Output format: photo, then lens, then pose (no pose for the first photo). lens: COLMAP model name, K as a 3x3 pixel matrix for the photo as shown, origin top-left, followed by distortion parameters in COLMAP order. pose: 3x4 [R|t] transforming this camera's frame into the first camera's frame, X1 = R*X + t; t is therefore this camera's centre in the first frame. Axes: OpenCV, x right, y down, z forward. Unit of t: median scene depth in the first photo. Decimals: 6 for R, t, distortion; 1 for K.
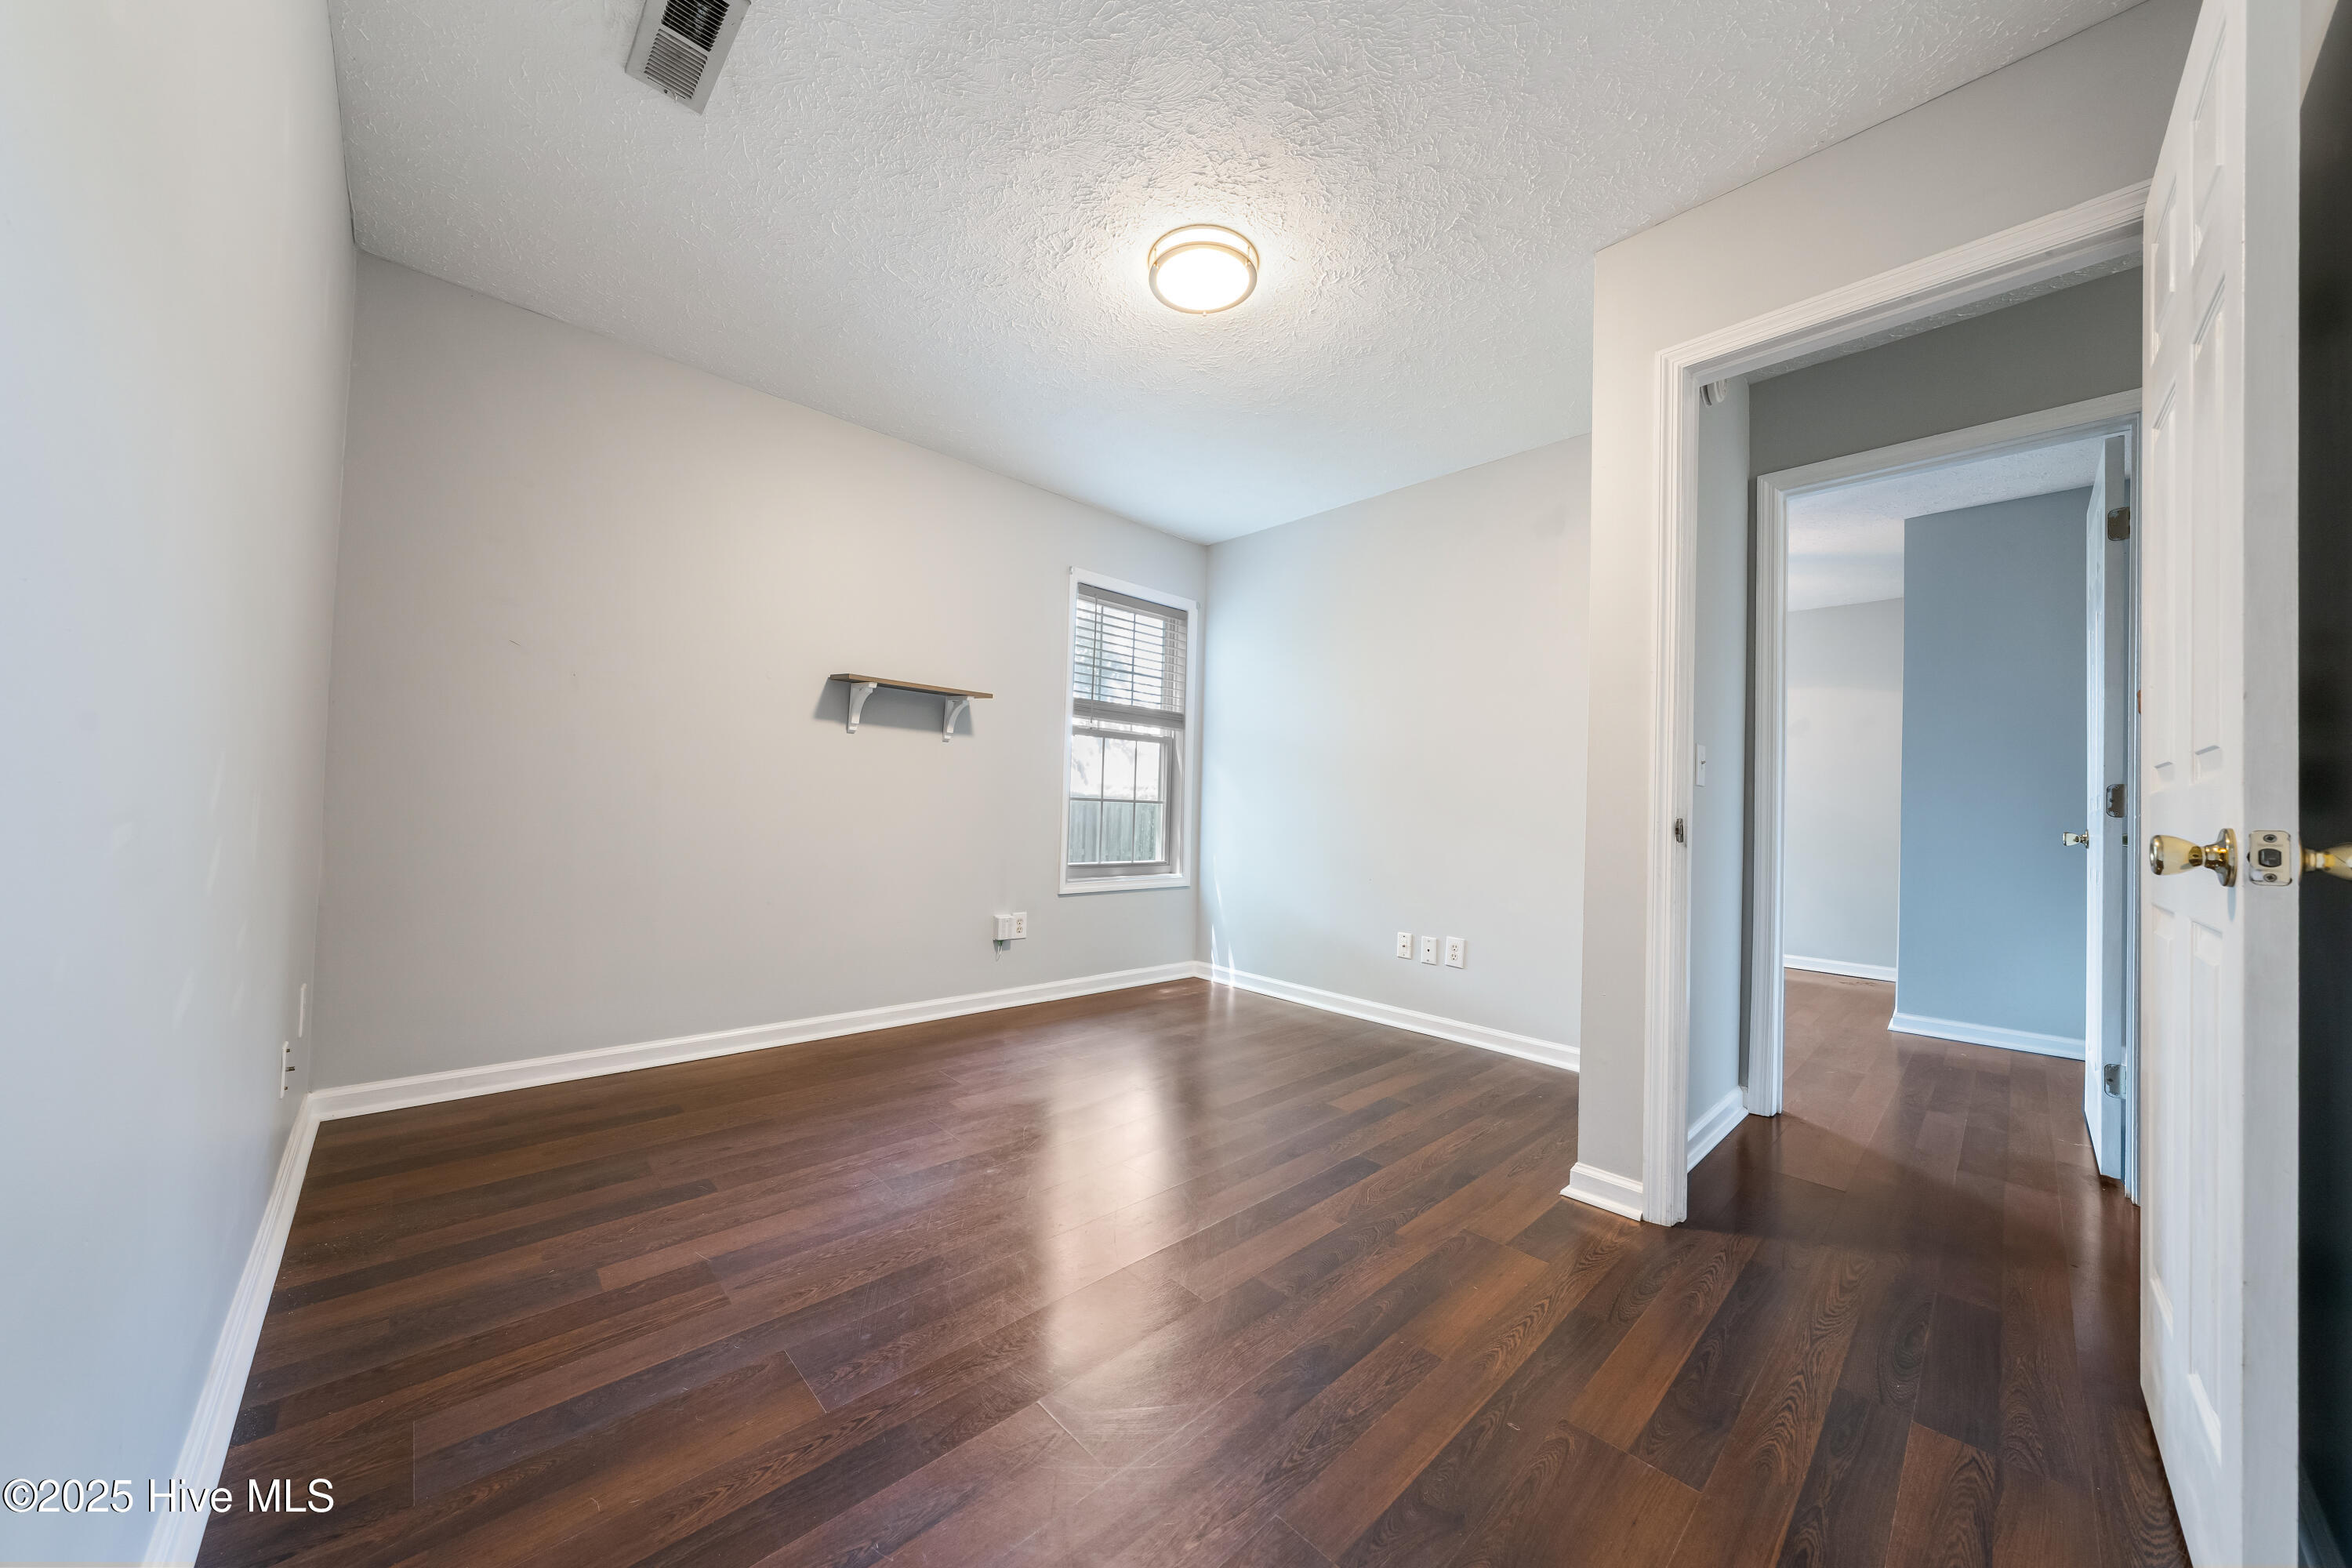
lens RADIAL K [[809.2, 0, 1161.8], [0, 809.2, 783.0], [0, 0, 1]] dist [0.000089, -0.001002]
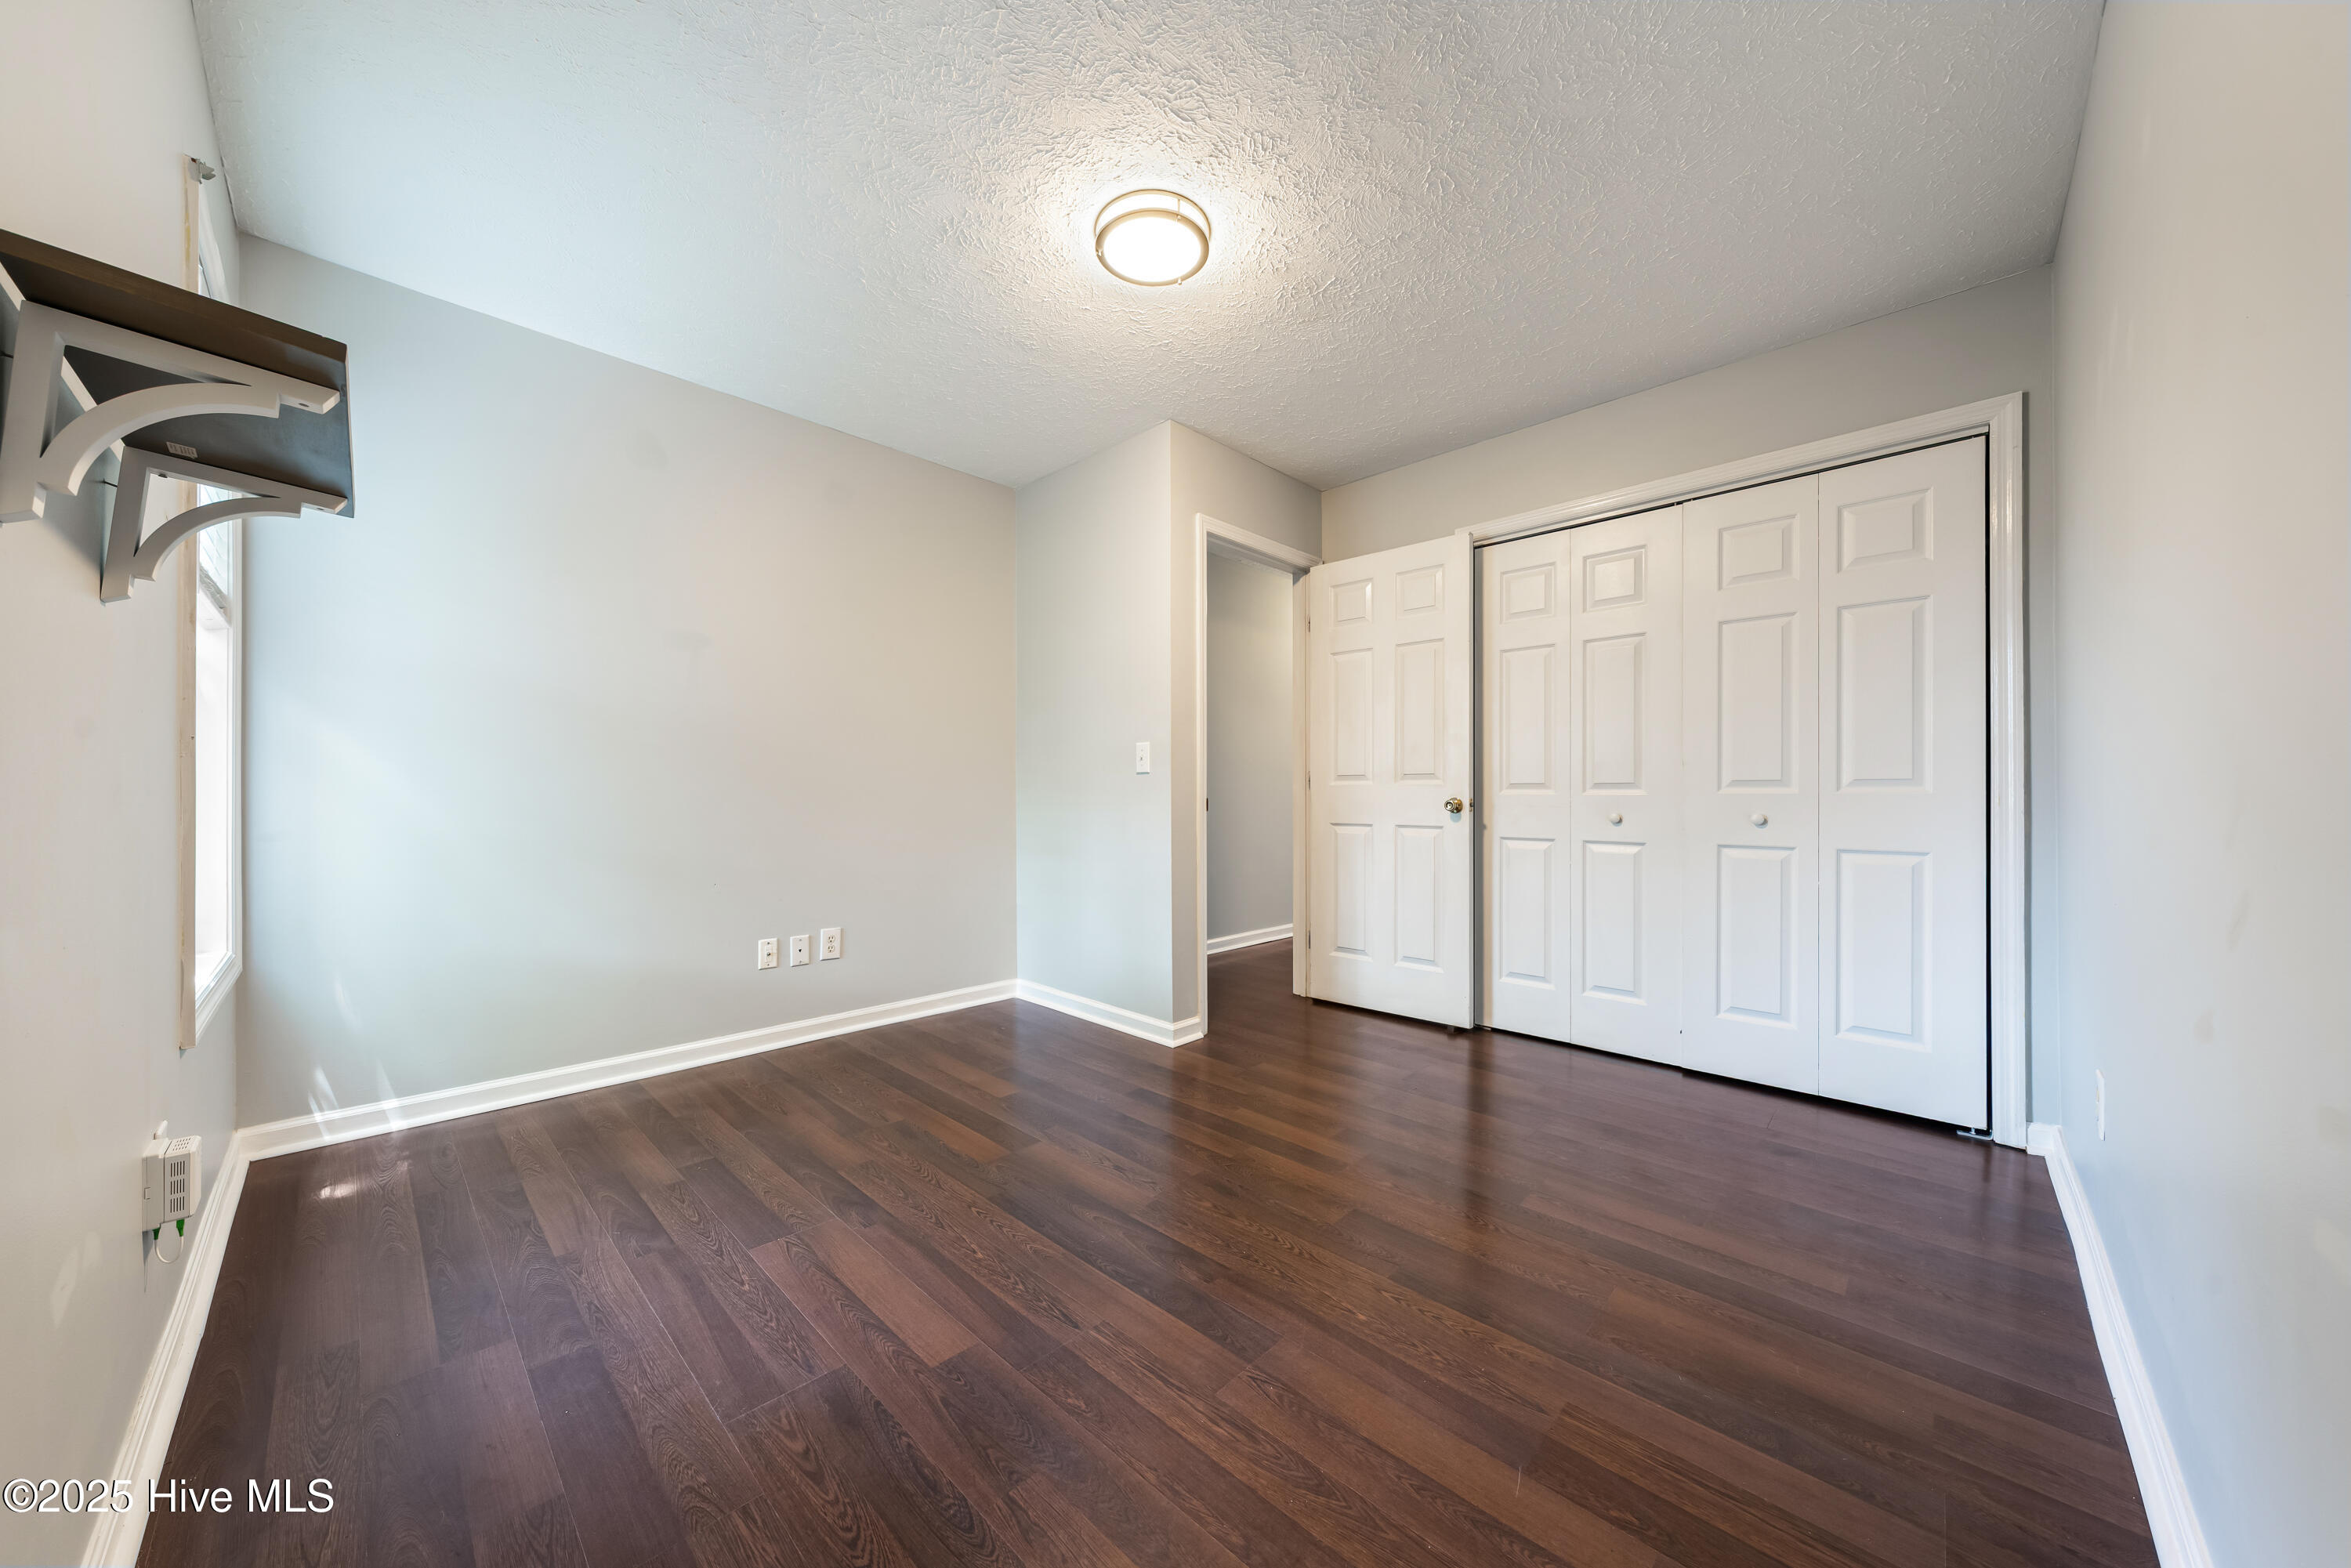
lens RADIAL K [[808.8, 0, 1159.1], [0, 808.8, 794.5], [0, 0, 1]] dist [0.000089, -0.001002]
pose [[-0.051221, -0.033069, 0.998140, -0.655942], [-0.030787, 0.999029, 0.031518, -0.009305], [-0.998213, -0.029115, -0.052190, 0.728356]]
